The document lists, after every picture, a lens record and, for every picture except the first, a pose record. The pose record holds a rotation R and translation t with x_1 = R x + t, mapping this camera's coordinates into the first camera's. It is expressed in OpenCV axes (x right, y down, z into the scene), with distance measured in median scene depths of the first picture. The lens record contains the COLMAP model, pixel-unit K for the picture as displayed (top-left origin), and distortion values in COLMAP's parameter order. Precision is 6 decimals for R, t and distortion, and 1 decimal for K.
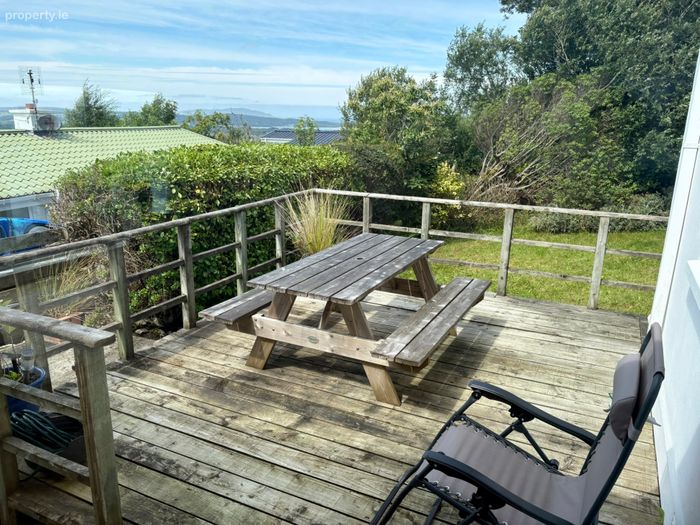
lens RADIAL K [[537.1, 0, 343.6], [0, 537.1, 261.0], [0, 0, 1]] dist [-0.018253, -0.014063]
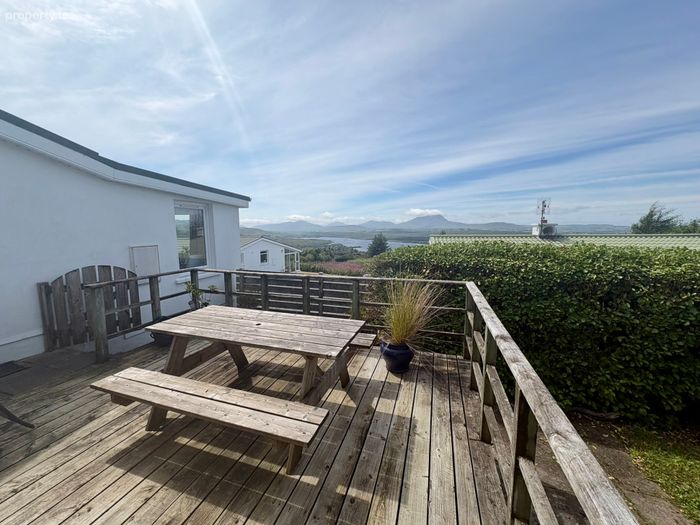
lens RADIAL K [[277.8, 0, 351.7], [0, 277.8, 272.3], [0, 0, 1]] dist [-0.003038, 0.000181]
pose [[0.145305, 0.124817, -0.981482, 0.516314], [-0.247111, 0.965149, 0.086156, -0.174268], [0.958031, 0.230016, 0.171085, 0.863990]]
